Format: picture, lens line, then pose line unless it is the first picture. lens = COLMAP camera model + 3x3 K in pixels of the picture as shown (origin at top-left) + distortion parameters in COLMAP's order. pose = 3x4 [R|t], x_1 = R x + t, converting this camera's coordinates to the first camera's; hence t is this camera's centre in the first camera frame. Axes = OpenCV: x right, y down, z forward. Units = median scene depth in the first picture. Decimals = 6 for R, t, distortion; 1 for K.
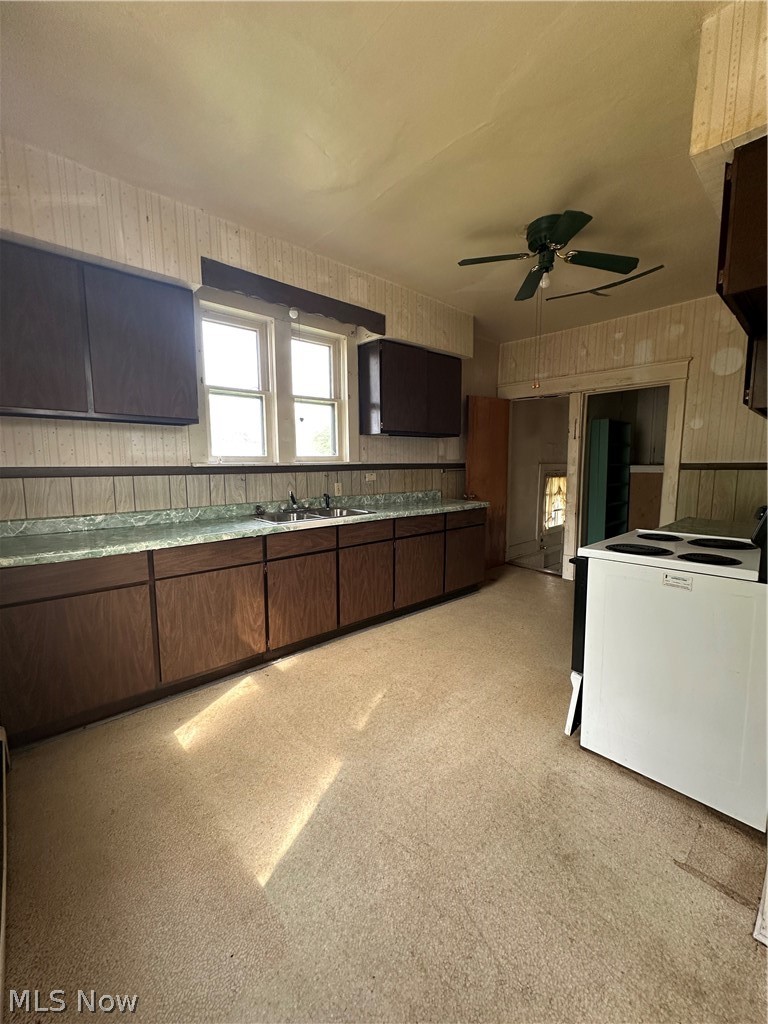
lens RADIAL K [[410.7, 0, 380.2], [0, 410.7, 511.4], [0, 0, 1]] dist [0.001147, -0.000060]
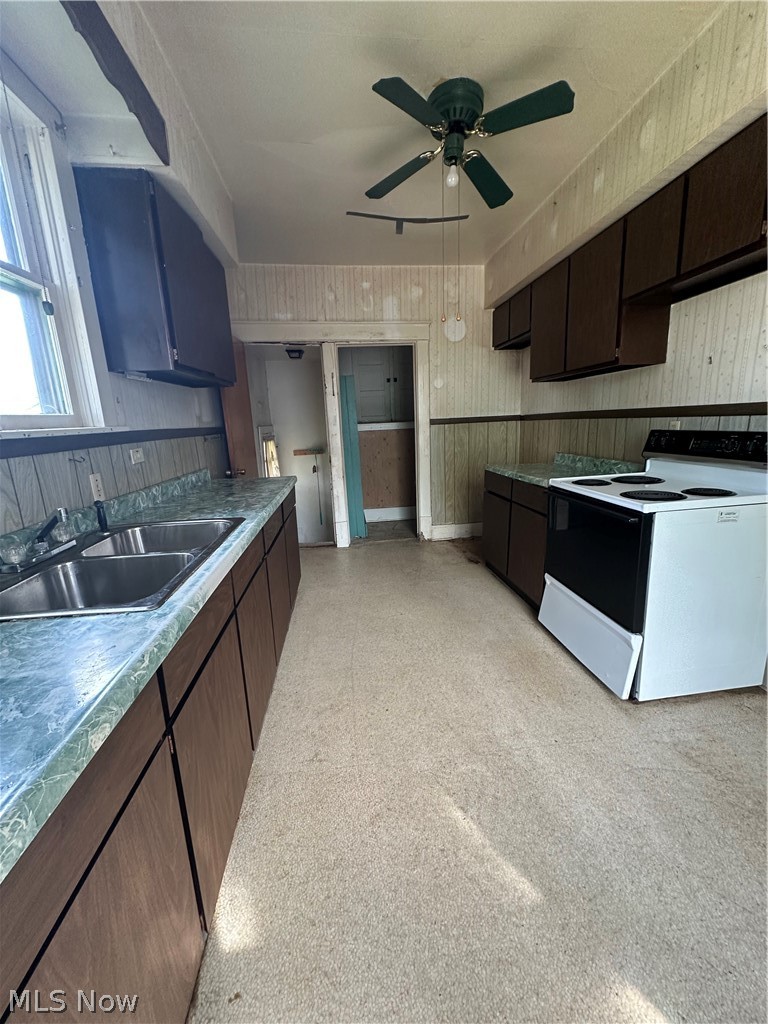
lens RADIAL K [[410.7, 0, 385.2], [0, 410.7, 510.9], [0, 0, 1]] dist [0.001147, -0.000060]
pose [[0.578819, -0.194388, 0.791948, -0.281649], [0.131611, 0.980709, 0.144529, -0.051145], [-0.804765, 0.020573, 0.593236, 0.454538]]
